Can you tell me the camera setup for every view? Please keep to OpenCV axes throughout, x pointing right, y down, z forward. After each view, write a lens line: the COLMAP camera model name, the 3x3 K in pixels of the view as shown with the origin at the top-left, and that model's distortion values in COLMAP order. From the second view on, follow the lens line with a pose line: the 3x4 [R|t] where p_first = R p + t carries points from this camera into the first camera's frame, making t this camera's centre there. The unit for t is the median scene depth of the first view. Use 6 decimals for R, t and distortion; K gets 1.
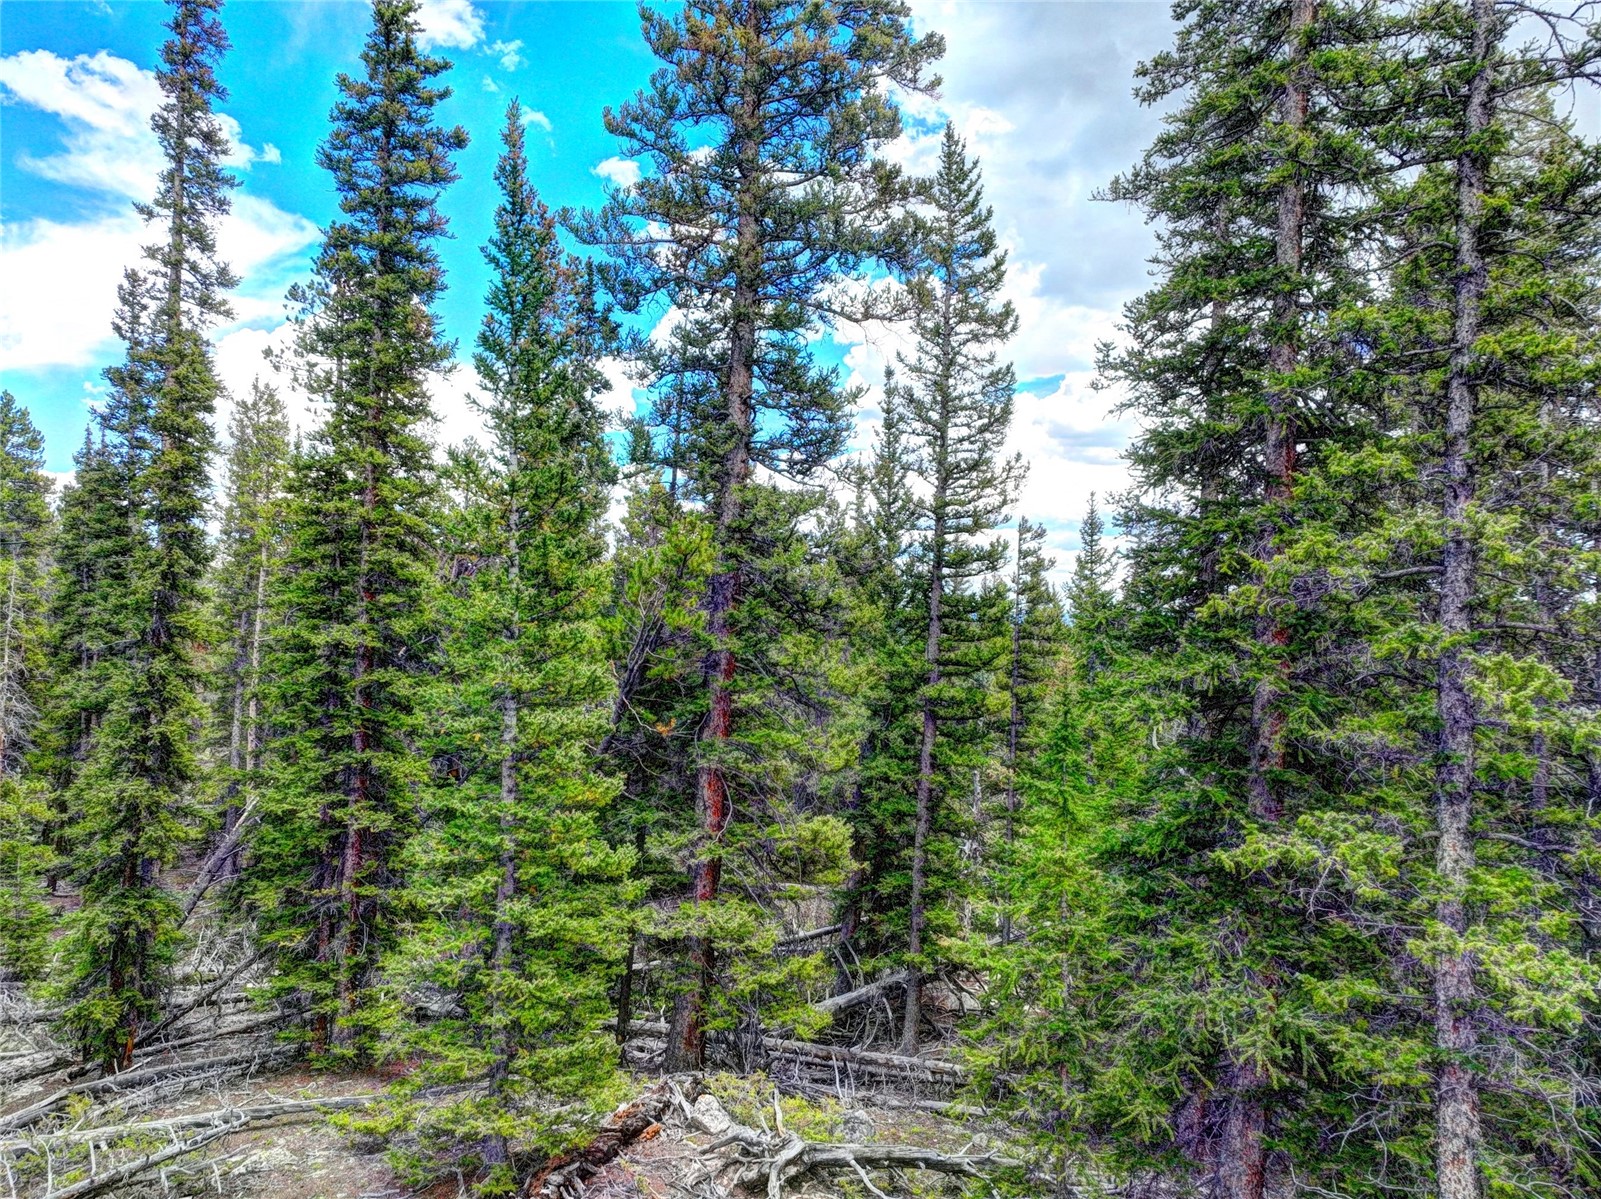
lens RADIAL K [[1128.8, 0, 790.8], [0, 1128.8, 593.8], [0, 0, 1]] dist [0.001476, 0.011803]
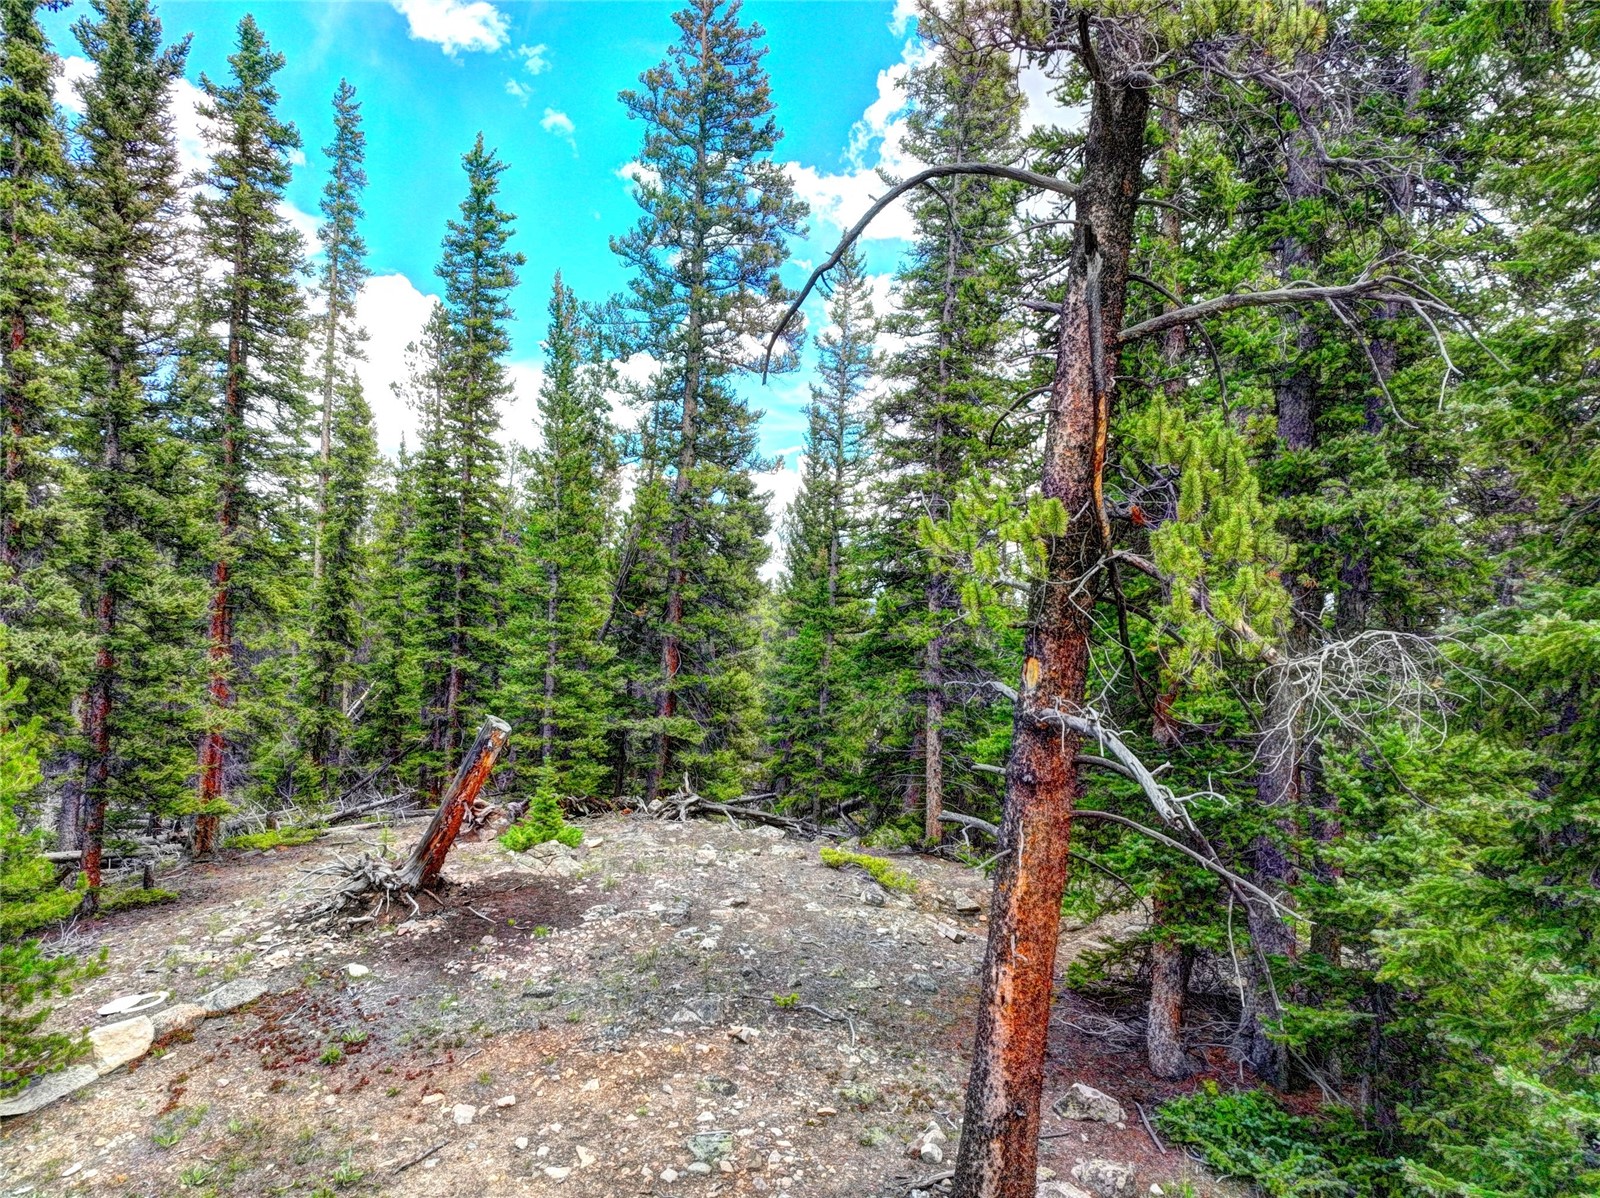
lens RADIAL K [[1128.1, 0, 799.6], [0, 1128.1, 587.6], [0, 0, 1]] dist [0.001476, 0.011803]
pose [[0.999936, 0.006904, -0.008924, 0.129266], [-0.006966, 0.999952, -0.006901, 0.083047], [0.008876, 0.006963, 0.999936, -0.627530]]
